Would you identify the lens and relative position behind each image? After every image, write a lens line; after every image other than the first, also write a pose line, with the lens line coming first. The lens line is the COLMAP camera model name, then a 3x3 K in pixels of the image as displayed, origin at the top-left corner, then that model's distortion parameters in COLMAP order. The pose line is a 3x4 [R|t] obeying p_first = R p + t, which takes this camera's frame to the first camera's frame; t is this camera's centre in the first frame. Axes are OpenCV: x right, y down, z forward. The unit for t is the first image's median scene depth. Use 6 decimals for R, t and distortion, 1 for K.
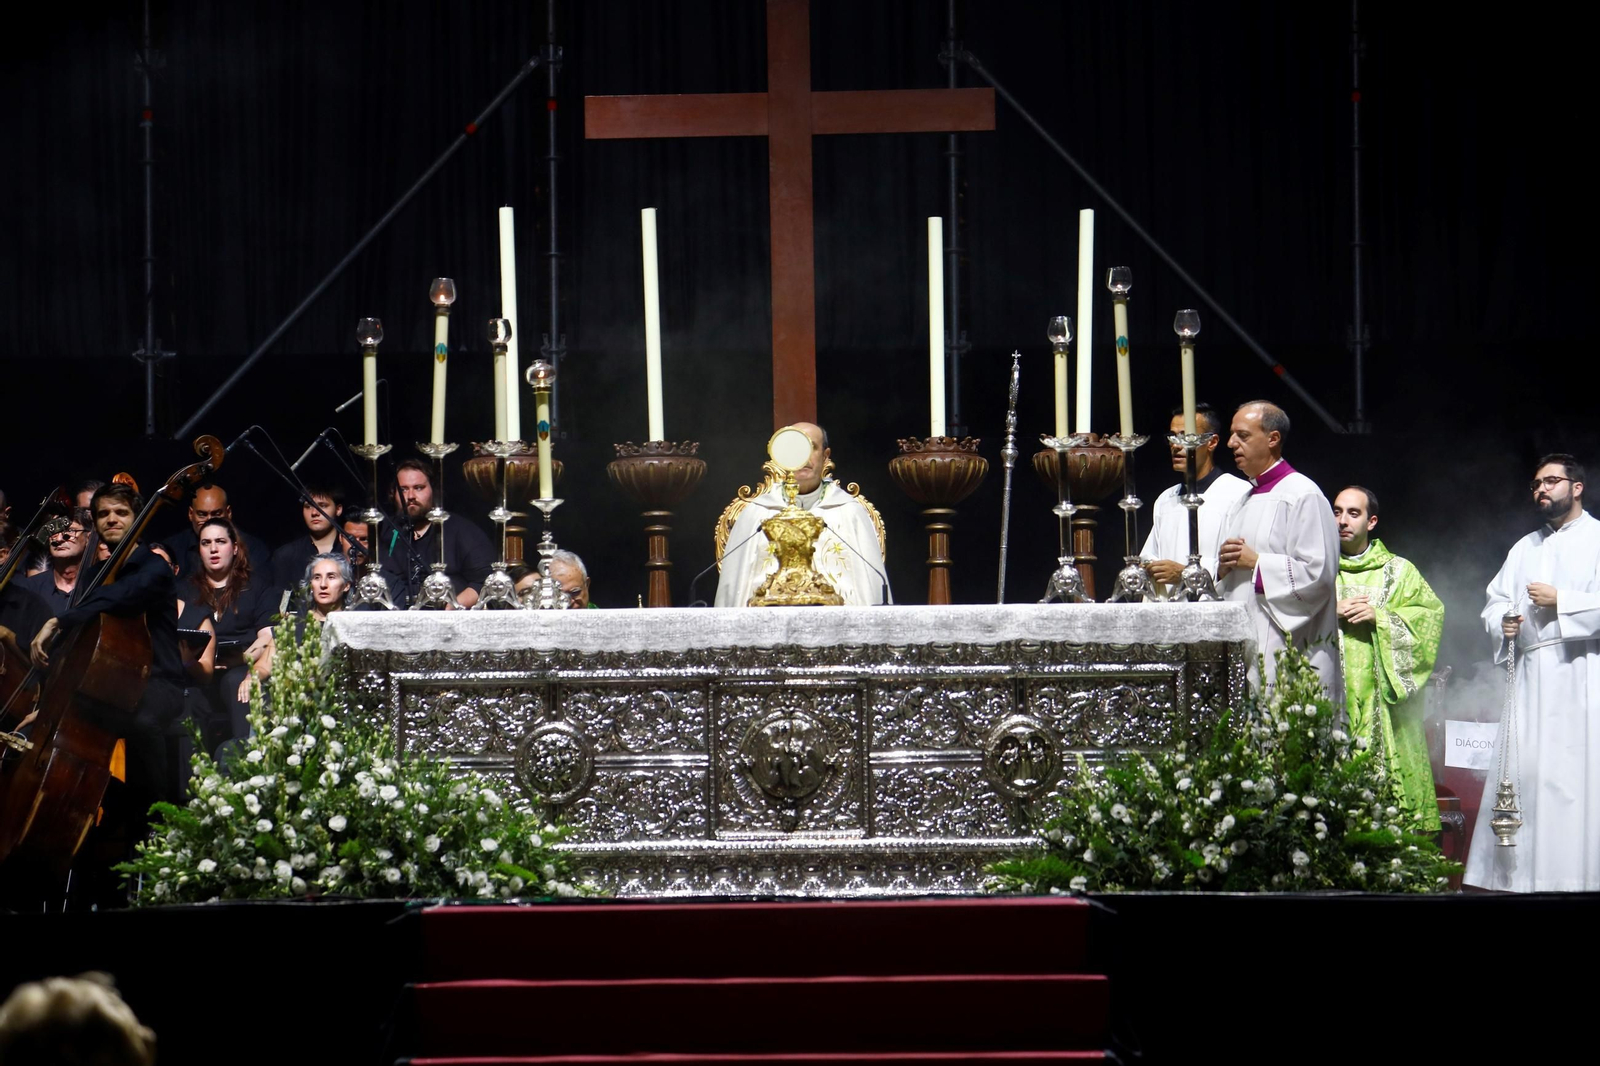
lens RADIAL K [[5272.3, 0, 800.0], [0, 5272.3, 533.0], [0, 0, 1]] dist [0.548339, -0.829311]
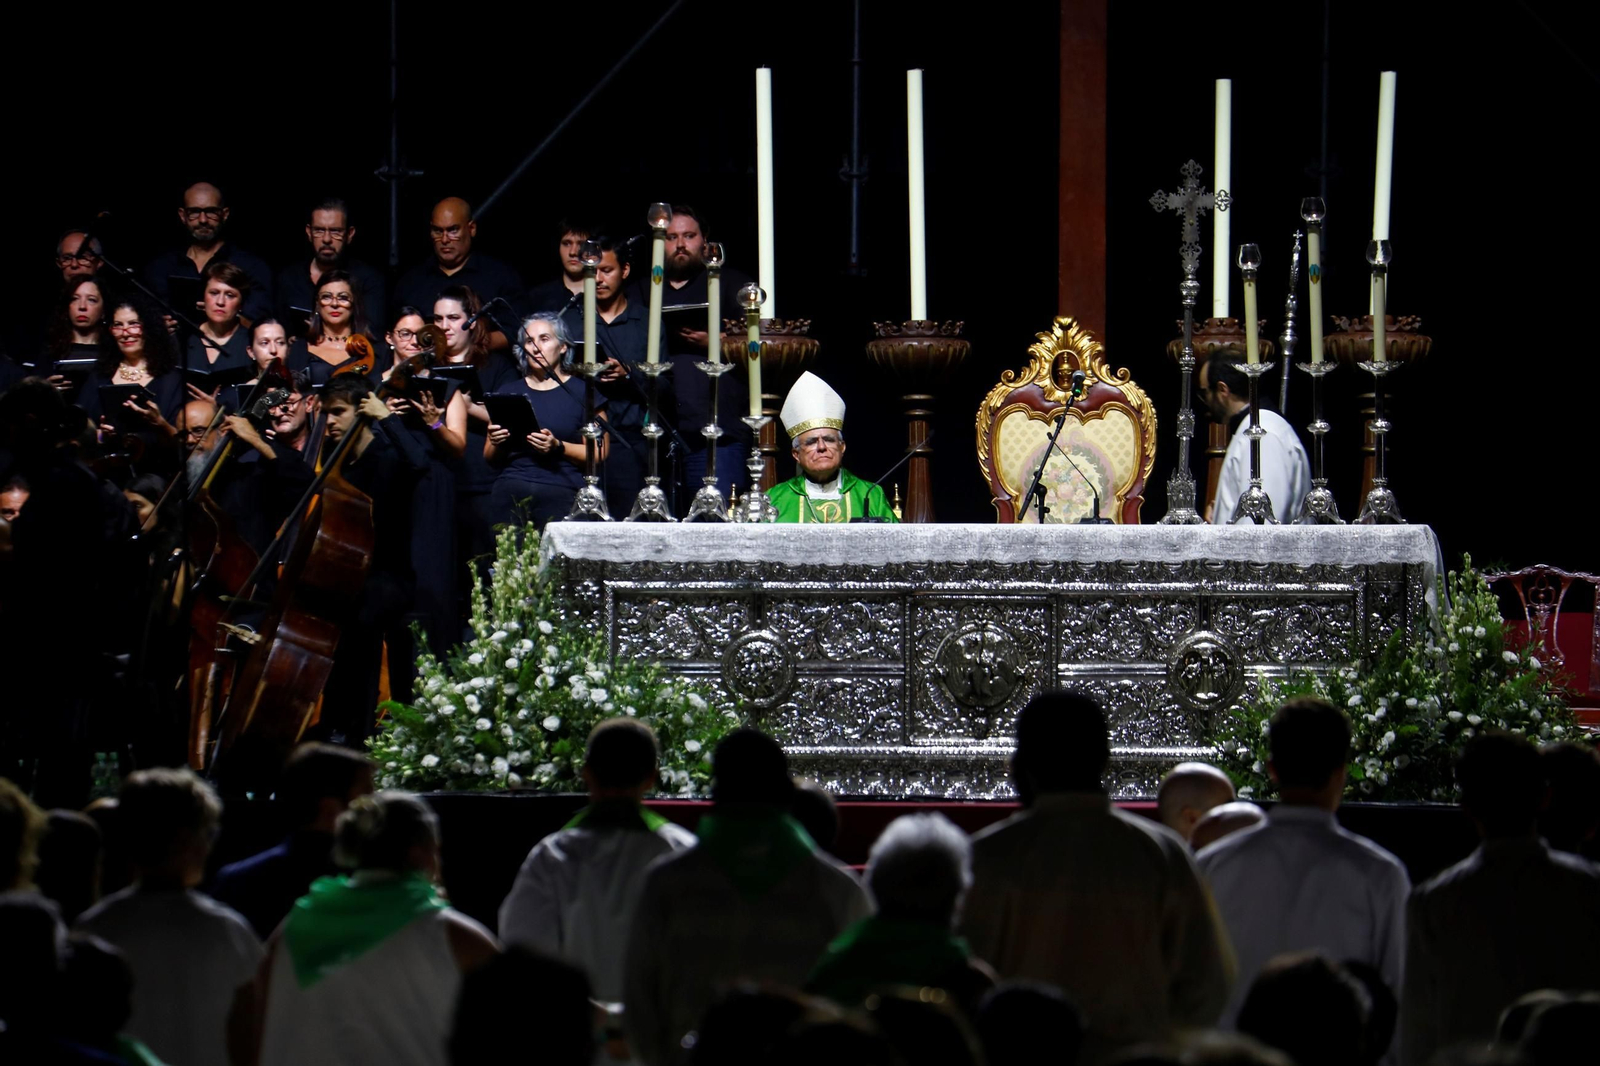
lens RADIAL K [[9520.5, 0, 800.0], [0, 9520.5, 533.0], [0, 0, 1]] dist [2.939342, 0.740461]
pose [[0.996444, 0.014353, -0.083030, 0.119007], [-0.011180, 0.999194, 0.038553, -0.056899], [0.083516, -0.037488, 0.995801, -0.888730]]
